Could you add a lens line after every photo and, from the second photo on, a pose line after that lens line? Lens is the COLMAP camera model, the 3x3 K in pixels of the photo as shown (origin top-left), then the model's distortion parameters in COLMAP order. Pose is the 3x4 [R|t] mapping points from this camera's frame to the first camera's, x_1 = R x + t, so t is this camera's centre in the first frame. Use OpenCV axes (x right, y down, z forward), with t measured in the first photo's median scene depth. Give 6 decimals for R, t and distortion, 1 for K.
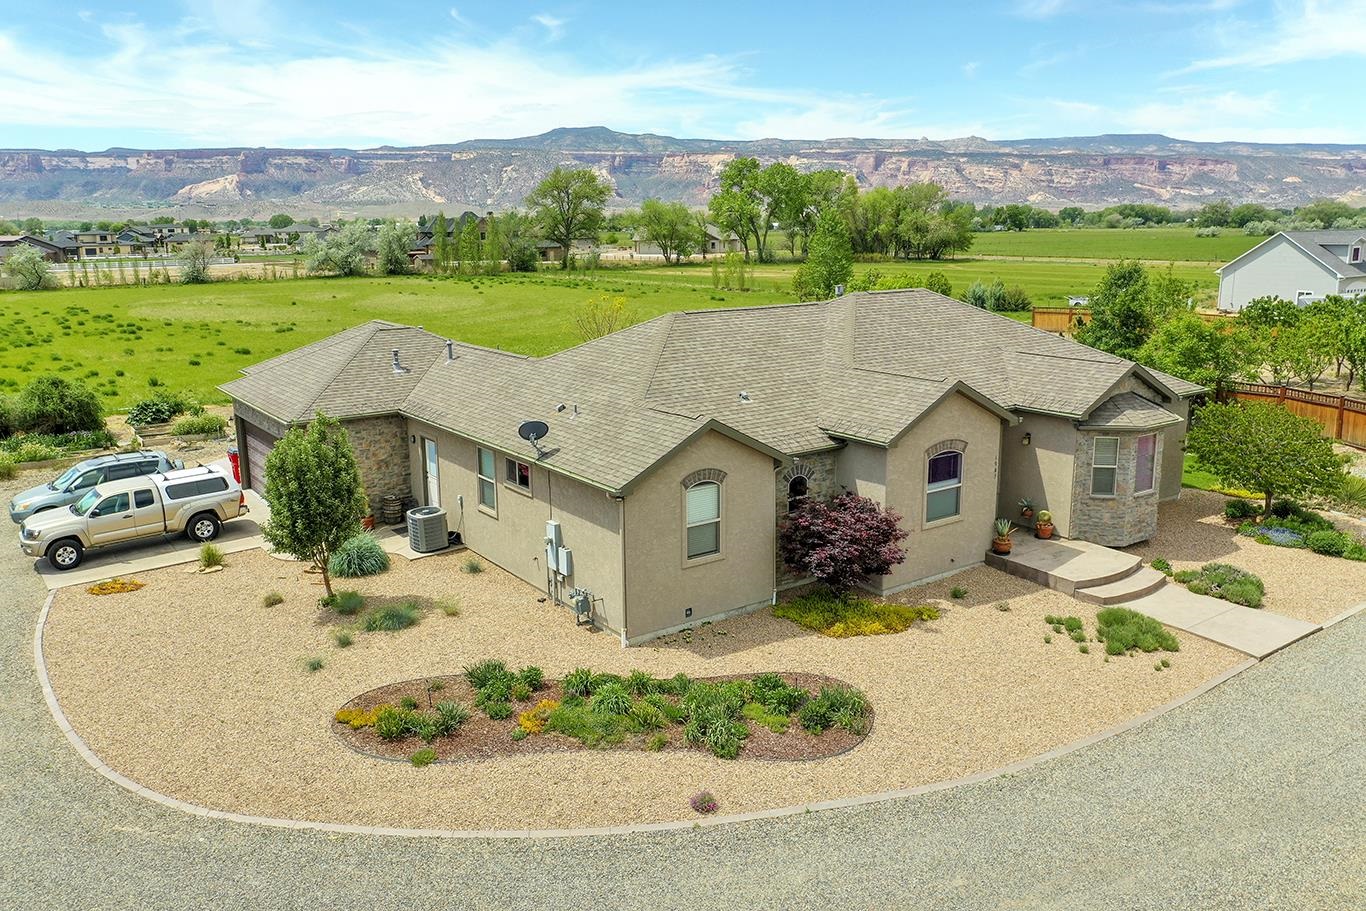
lens RADIAL K [[1071.5, 0, 683.0], [0, 1071.5, 455.5], [0, 0, 1]] dist [0.002091, -0.003588]
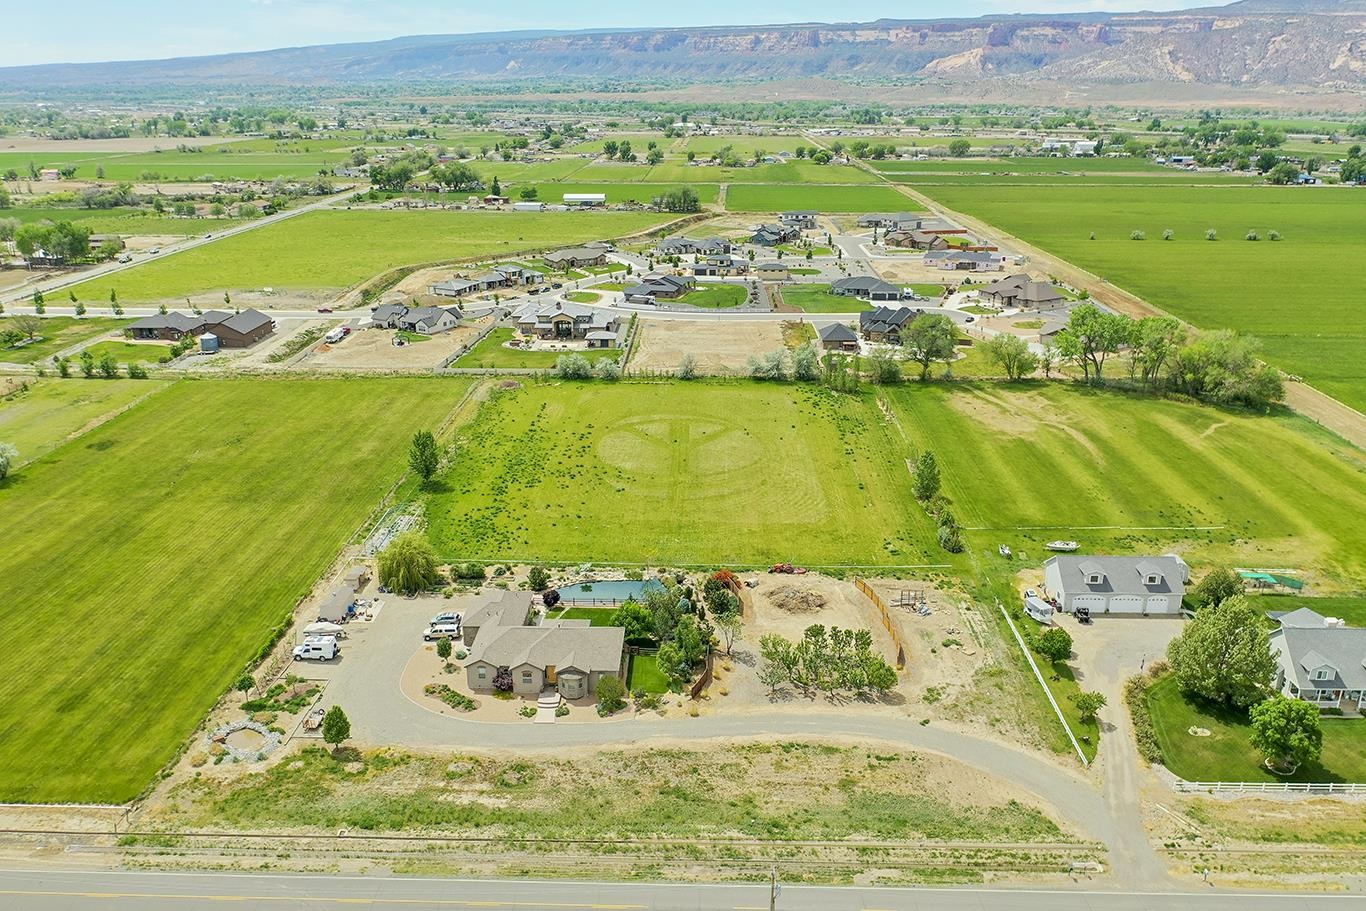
lens RADIAL K [[1065.7, 0, 683.0], [0, 1065.7, 455.5], [0, 0, 1]] dist [-0.000619, -0.006084]
pose [[0.798839, 0.203961, -0.565912, 3.659991], [-0.136797, 0.977711, 0.159275, -2.023592], [0.585784, -0.049820, 0.808935, -2.856556]]
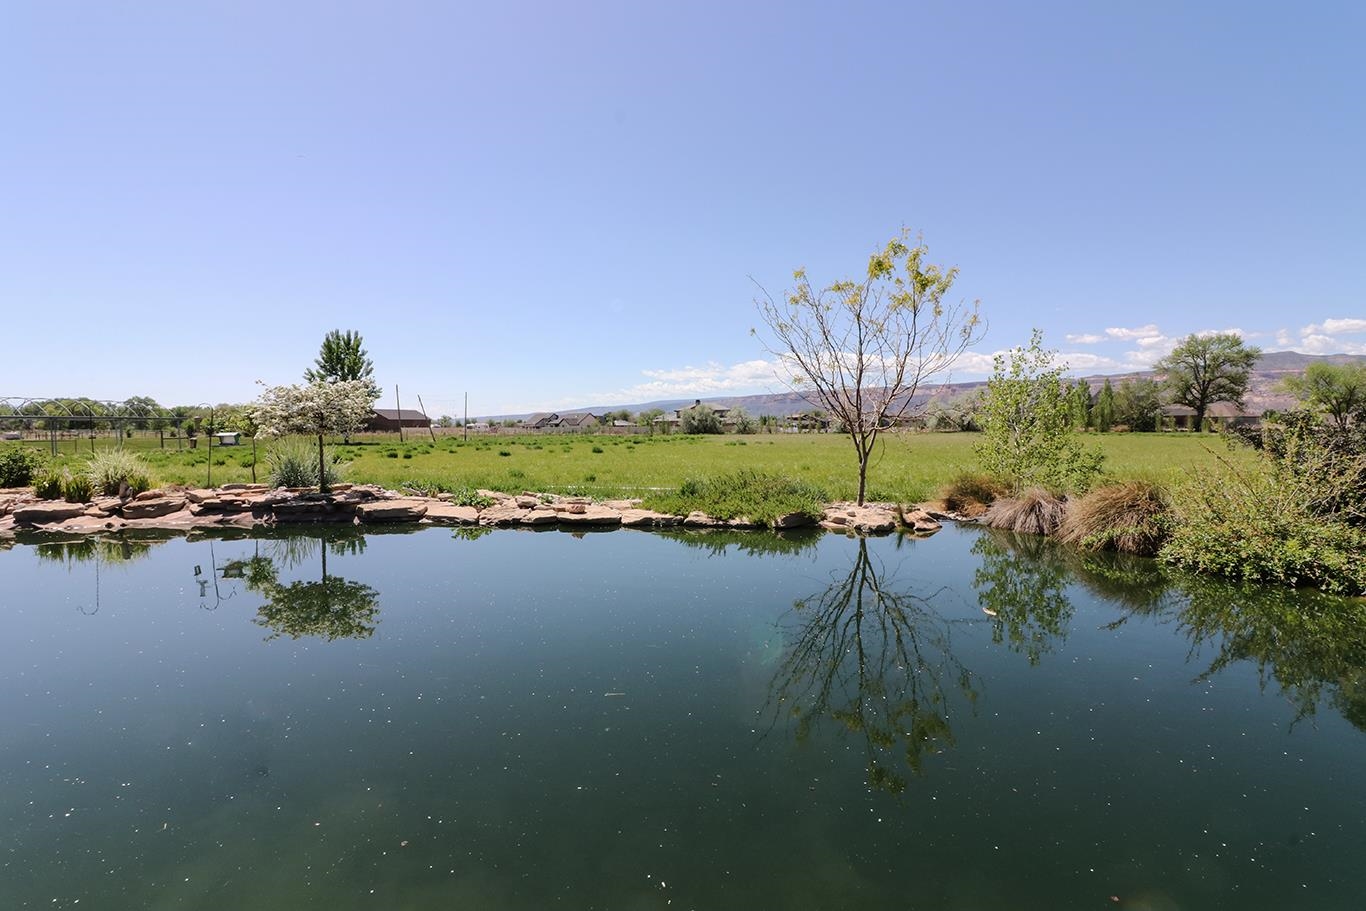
lens RADIAL K [[627.1, 0, 677.1], [0, 627.1, 441.6], [0, 0, 1]] dist [-0.000330, -0.011233]
pose [[0.659808, 0.022482, -0.751098, 0.055059], [-0.161166, 0.980525, -0.112229, -0.164714], [0.733948, 0.195101, 0.650581, 2.052511]]
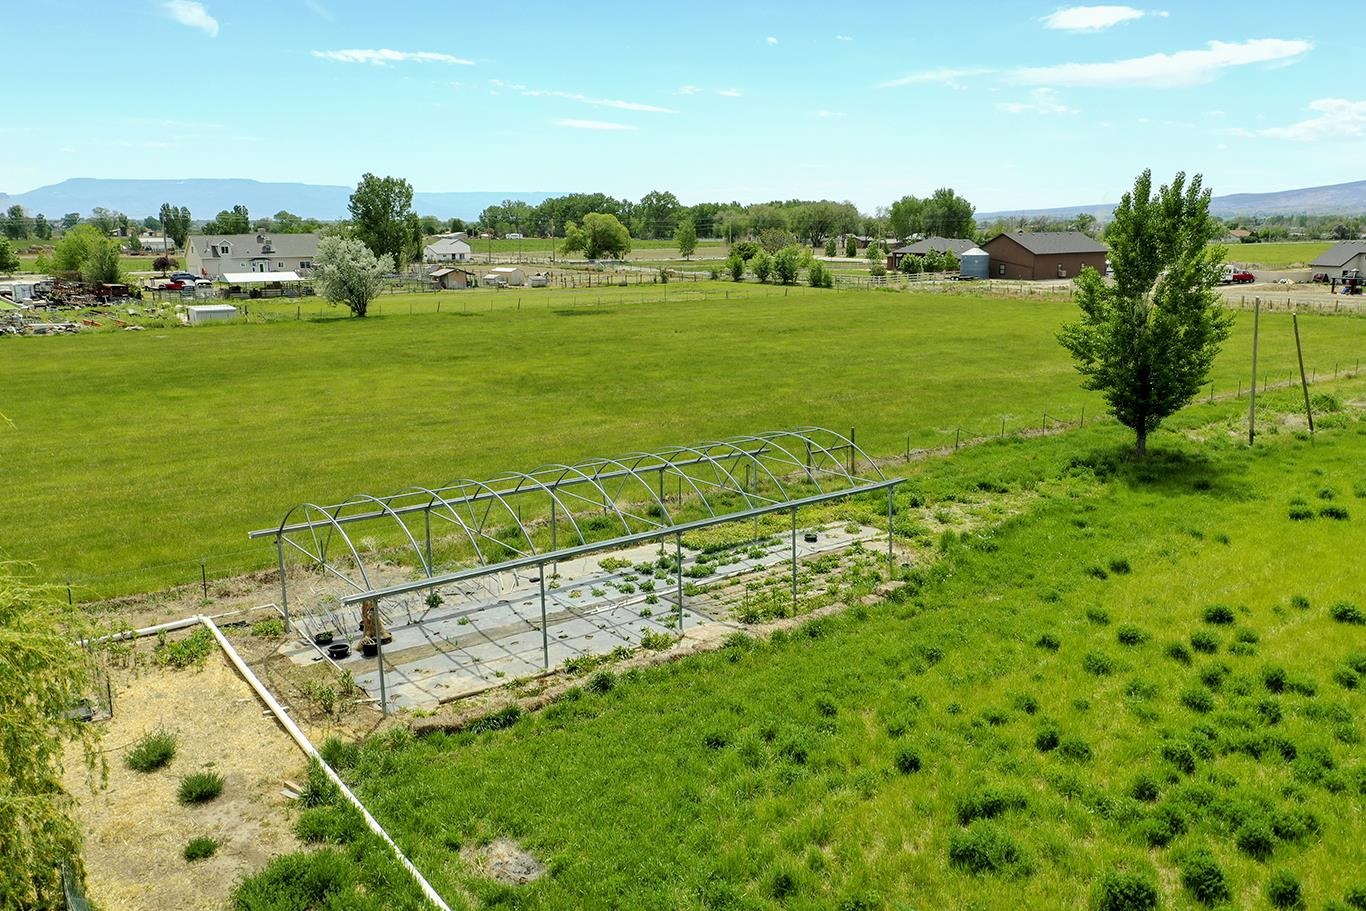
lens RADIAL K [[1081.4, 0, 683.0], [0, 1081.4, 455.5], [0, 0, 1]] dist [0.007566, 0.003125]
pose [[0.039728, 0.217089, -0.975343, -0.900983], [-0.214224, 0.955267, 0.203895, -0.412249], [0.975976, 0.200841, 0.084456, 1.806741]]
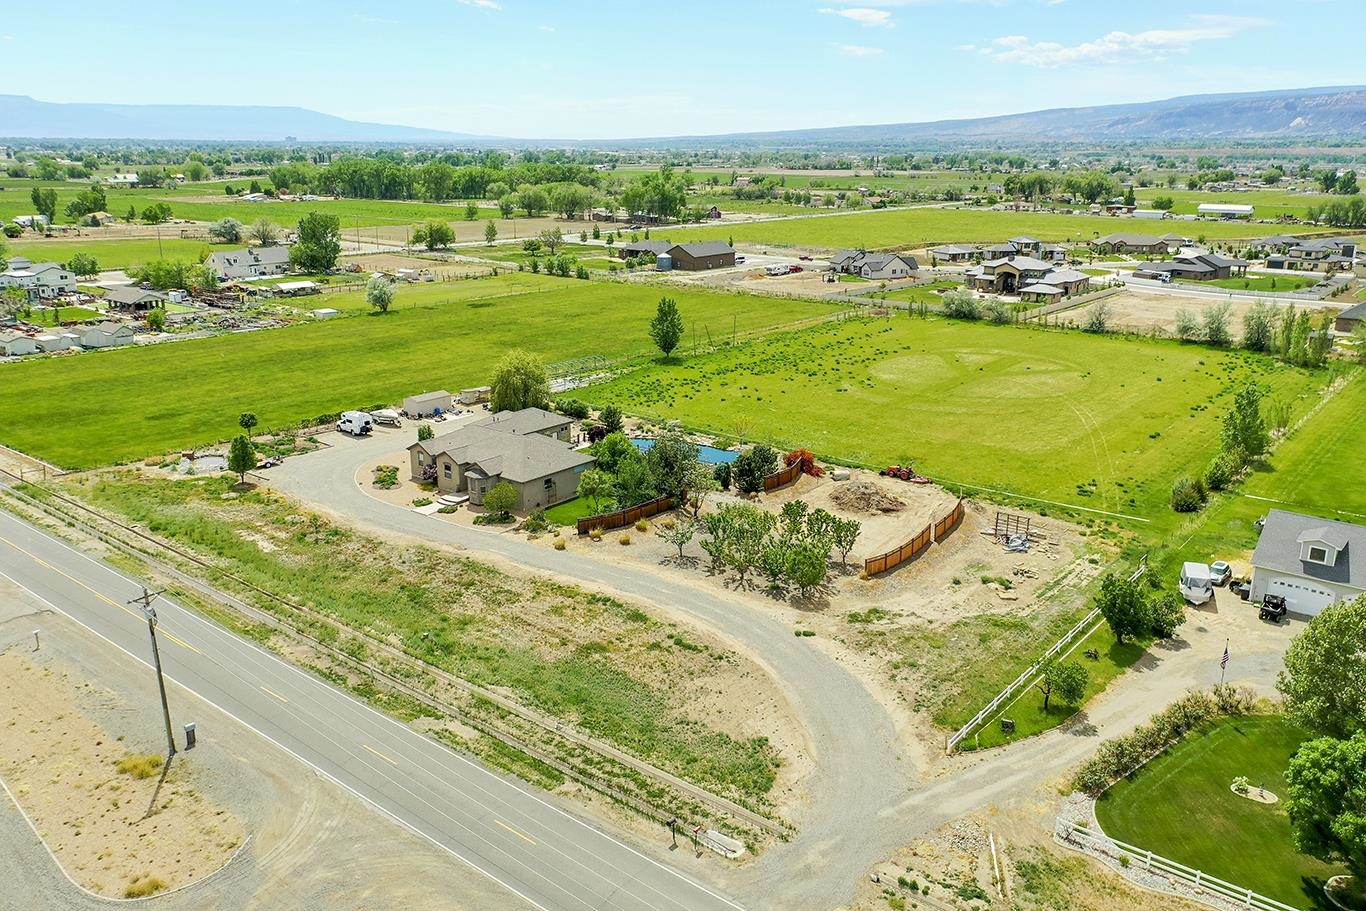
lens RADIAL K [[1071.5, 0, 683.0], [0, 1071.5, 455.5], [0, 0, 1]] dist [0.002091, -0.003588]
pose [[0.268780, 0.277353, -0.922406, 4.775606], [-0.216500, 0.950537, 0.222726, -1.294374], [0.938555, 0.139837, 0.315533, 0.440546]]
